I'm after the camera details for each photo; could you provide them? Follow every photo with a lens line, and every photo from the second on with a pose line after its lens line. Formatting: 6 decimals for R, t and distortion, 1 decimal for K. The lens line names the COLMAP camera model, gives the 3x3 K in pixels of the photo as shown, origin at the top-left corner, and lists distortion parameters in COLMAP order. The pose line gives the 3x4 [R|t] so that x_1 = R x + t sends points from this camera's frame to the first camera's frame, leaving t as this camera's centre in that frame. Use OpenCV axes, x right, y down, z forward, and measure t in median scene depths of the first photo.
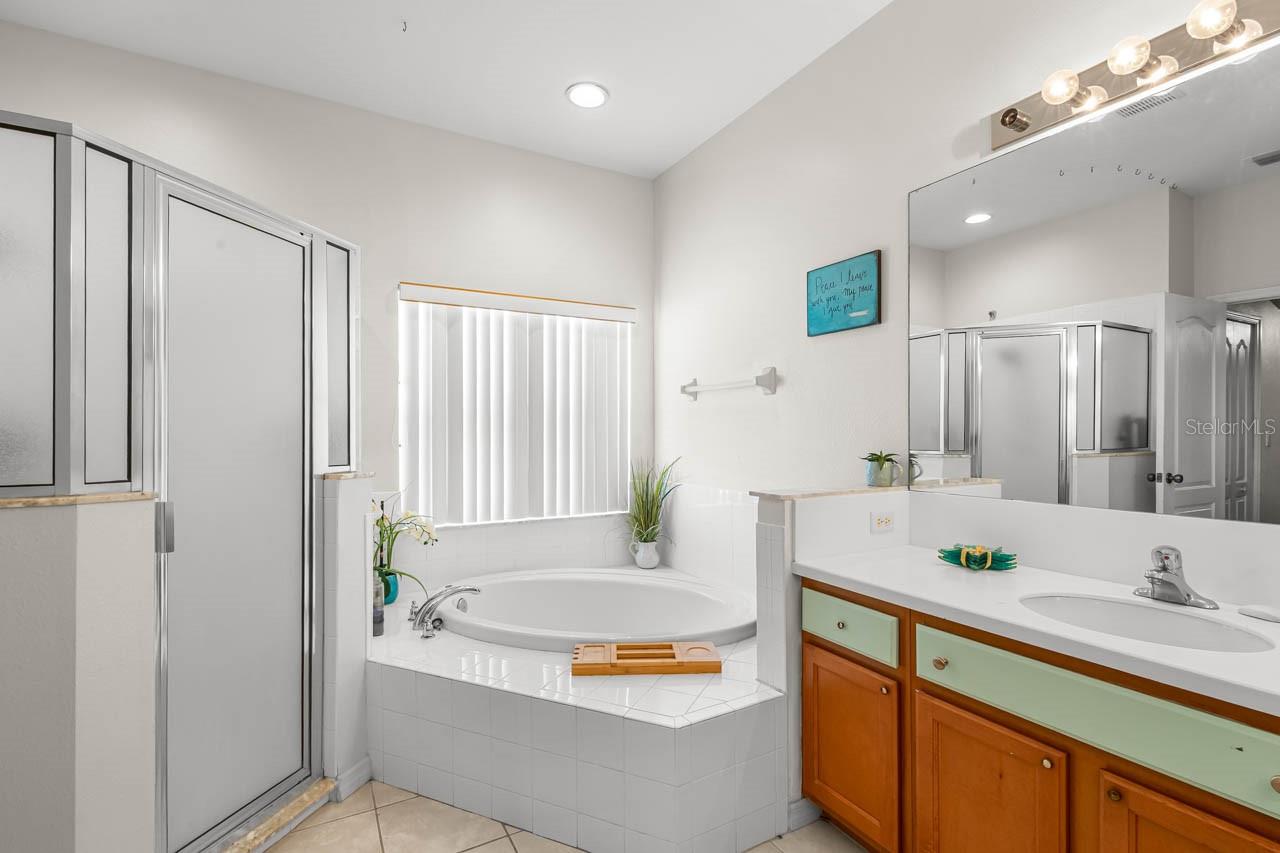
lens RADIAL K [[570.1, 0, 640.0], [0, 570.1, 426.5], [0, 0, 1]] dist [-0.001537, 0.000132]
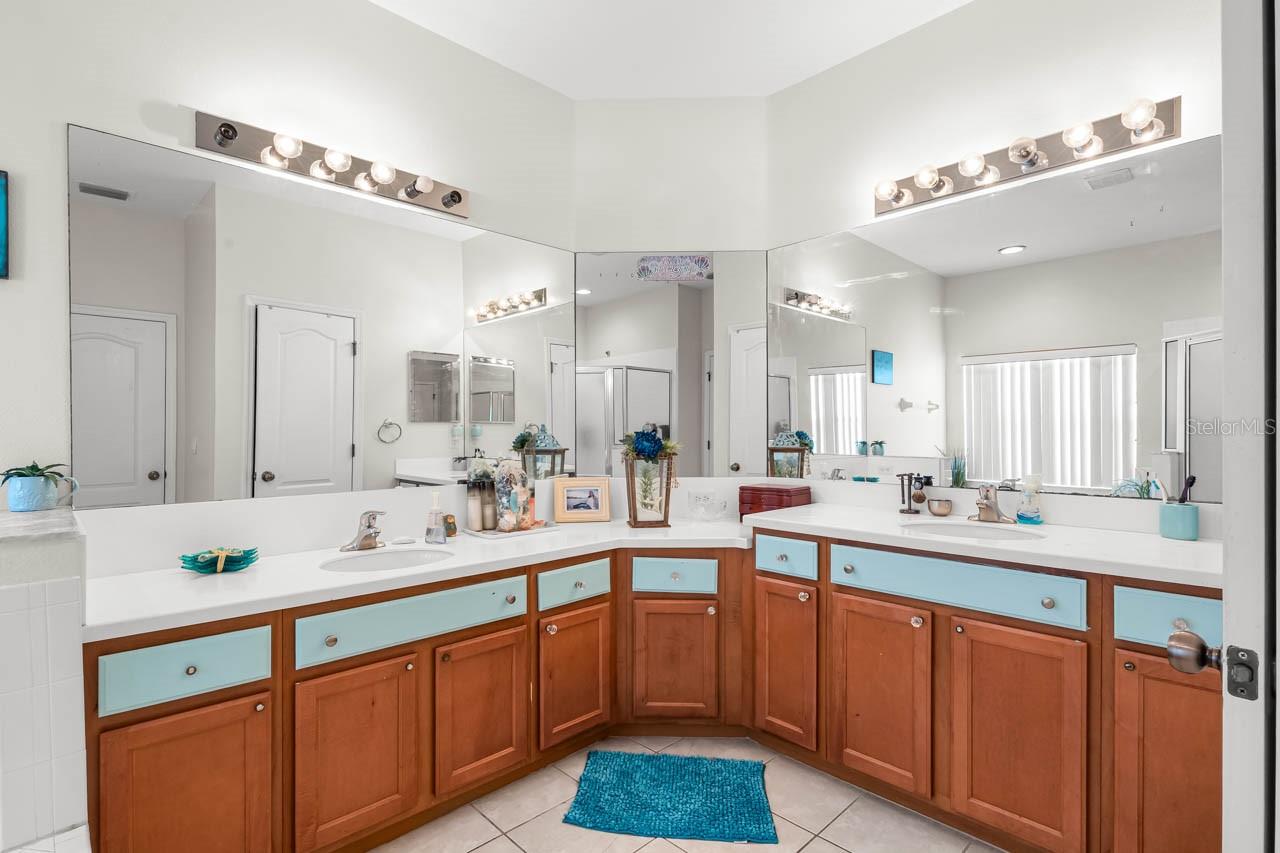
lens RADIAL K [[619.1, 0, 640.0], [0, 619.1, 426.5], [0, 0, 1]] dist [0.000747, 0.000042]
pose [[-0.240925, 0.008615, 0.970506, -0.696468], [-0.003613, 0.999946, -0.009774, 0.003268], [-0.970537, -0.005861, -0.240880, 0.606617]]
